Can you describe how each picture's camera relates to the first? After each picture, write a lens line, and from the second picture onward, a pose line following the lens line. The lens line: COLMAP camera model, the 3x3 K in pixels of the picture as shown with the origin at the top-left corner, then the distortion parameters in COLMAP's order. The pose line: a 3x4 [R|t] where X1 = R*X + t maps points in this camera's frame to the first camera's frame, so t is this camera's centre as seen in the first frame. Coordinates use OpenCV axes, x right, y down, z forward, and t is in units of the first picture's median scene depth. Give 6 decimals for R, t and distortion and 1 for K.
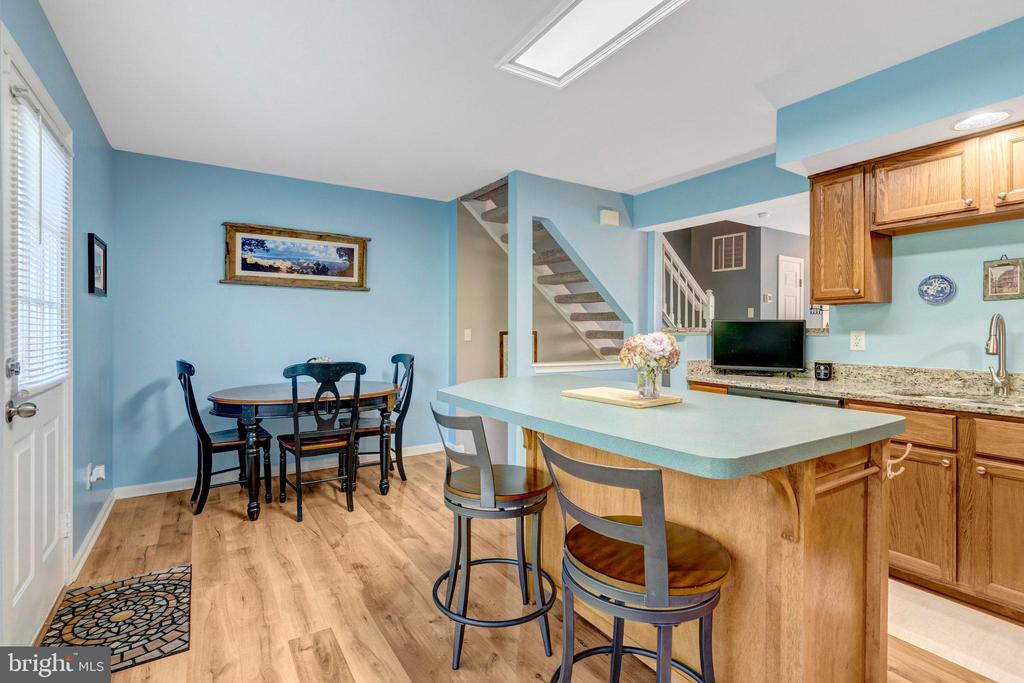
lens RADIAL K [[481.6, 0, 509.9], [0, 481.6, 337.8], [0, 0, 1]] dist [-0.000736, -0.000324]
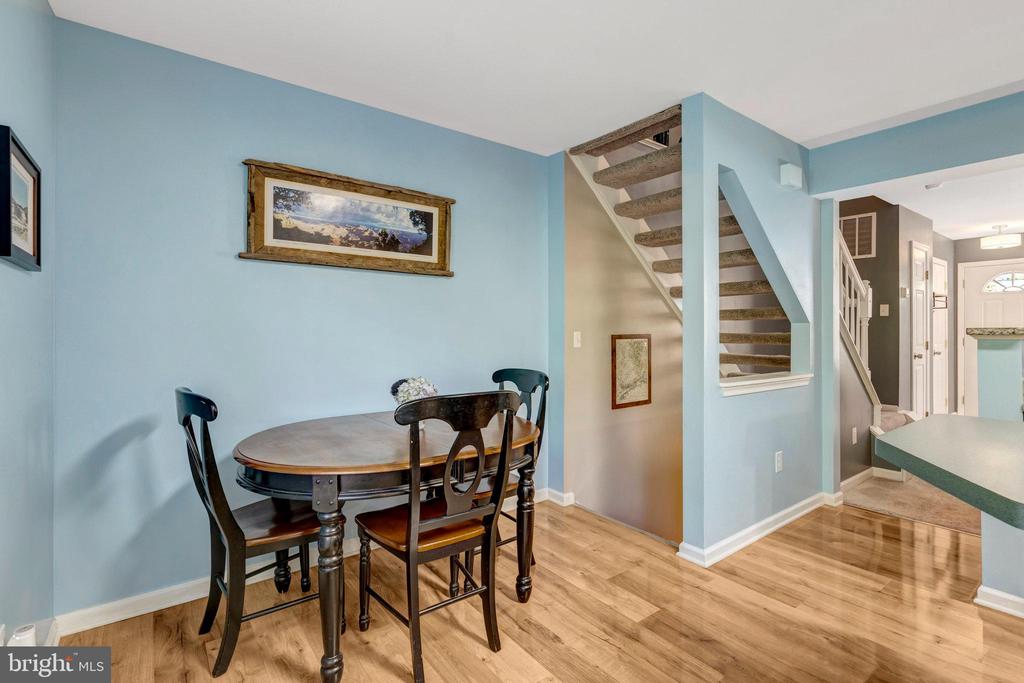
lens RADIAL K [[475.3, 0, 507.9], [0, 475.3, 337.5], [0, 0, 1]] dist [0.001394, 0.000037]
pose [[0.997567, -0.002757, 0.069666, -0.289823], [0.002989, 0.999990, -0.003235, -0.008331], [-0.069657, 0.003435, 0.997565, 0.353764]]
